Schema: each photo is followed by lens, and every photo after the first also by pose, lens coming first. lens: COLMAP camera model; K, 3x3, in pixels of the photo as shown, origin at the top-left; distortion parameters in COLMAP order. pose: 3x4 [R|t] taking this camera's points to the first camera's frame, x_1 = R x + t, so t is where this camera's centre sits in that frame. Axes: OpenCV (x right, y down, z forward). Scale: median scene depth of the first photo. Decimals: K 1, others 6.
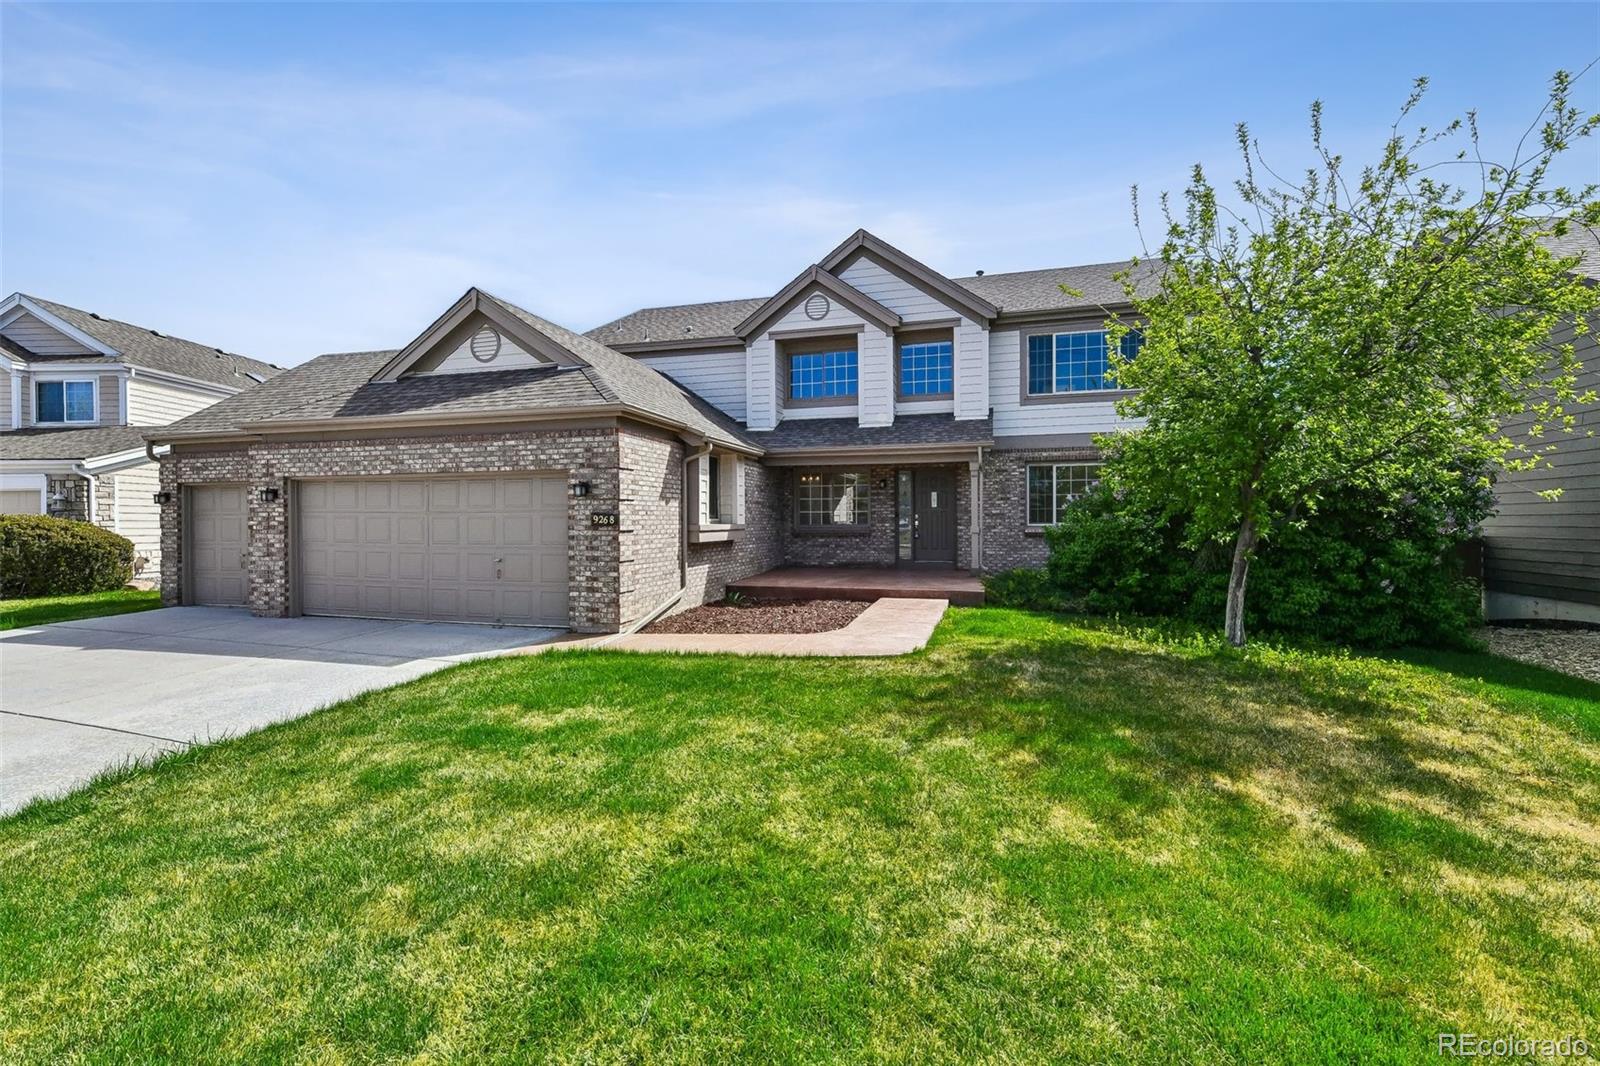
lens RADIAL K [[672.3, 0, 796.8], [0, 672.3, 531.3], [0, 0, 1]] dist [0.000303, -0.001809]
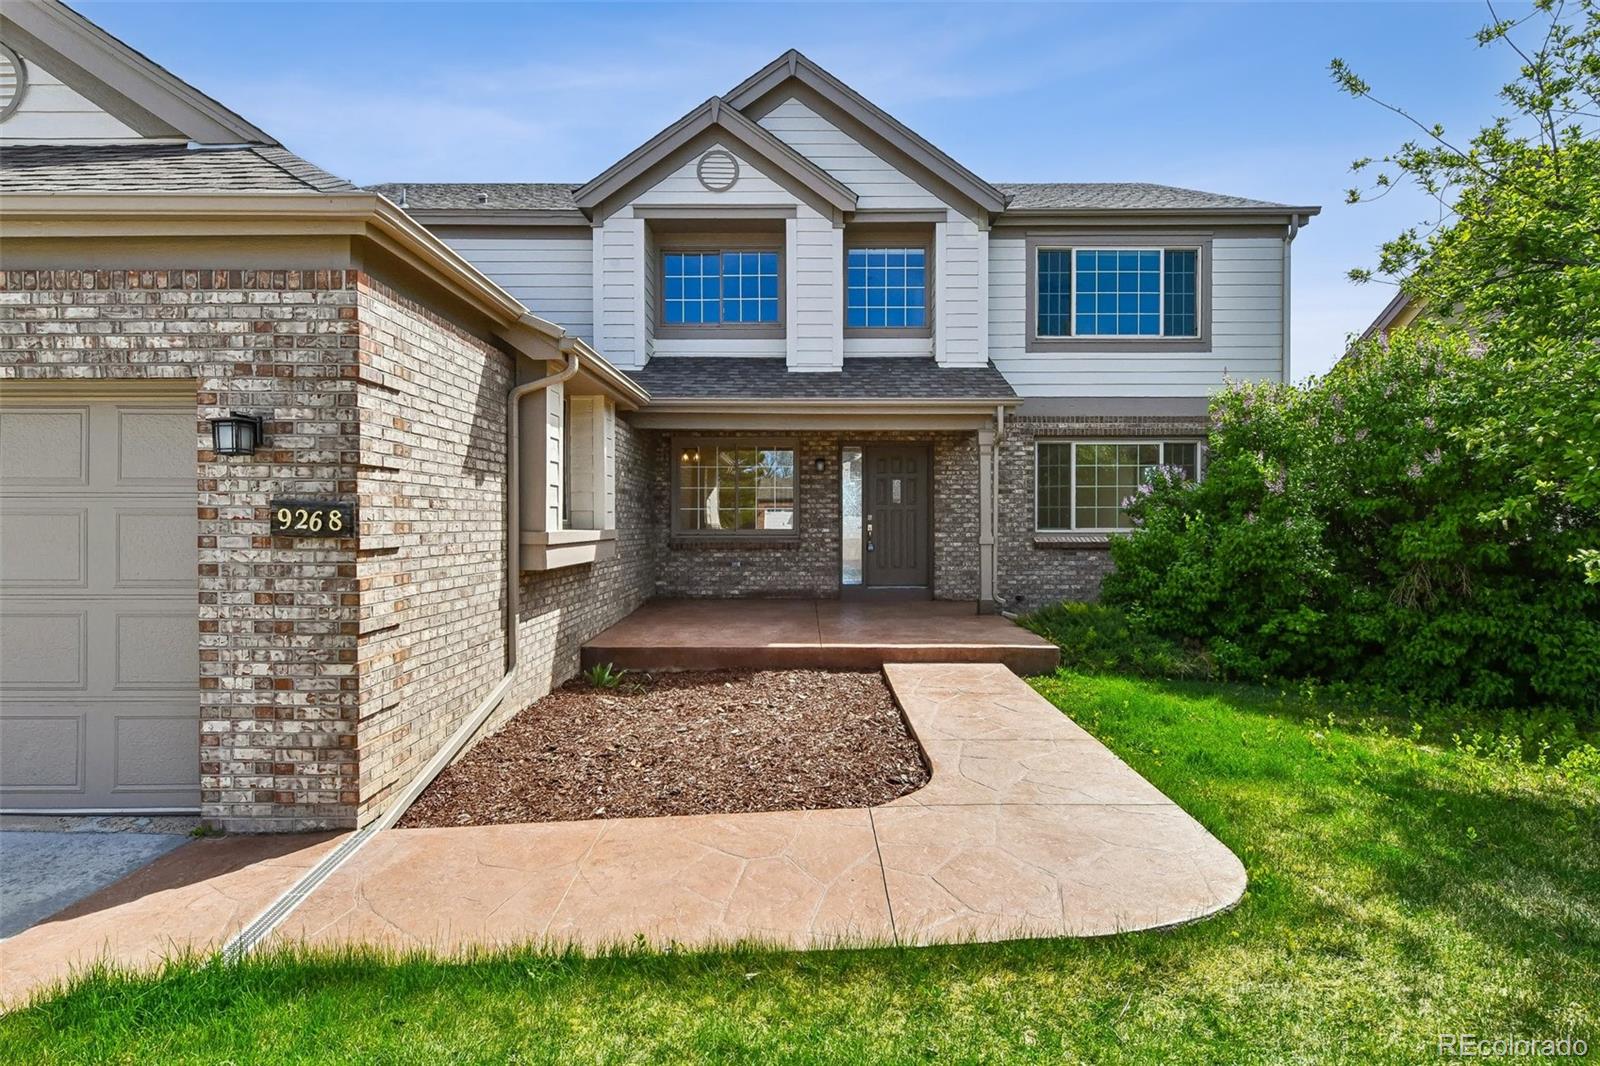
lens RADIAL K [[779.3, 0, 806.7], [0, 779.3, 531.7], [0, 0, 1]] dist [-0.001671, -0.000483]
pose [[0.962066, 0.001623, 0.272811, -0.100619], [-0.000515, 0.999991, -0.004131, -0.006562], [-0.272815, 0.003834, 0.962059, 0.365477]]
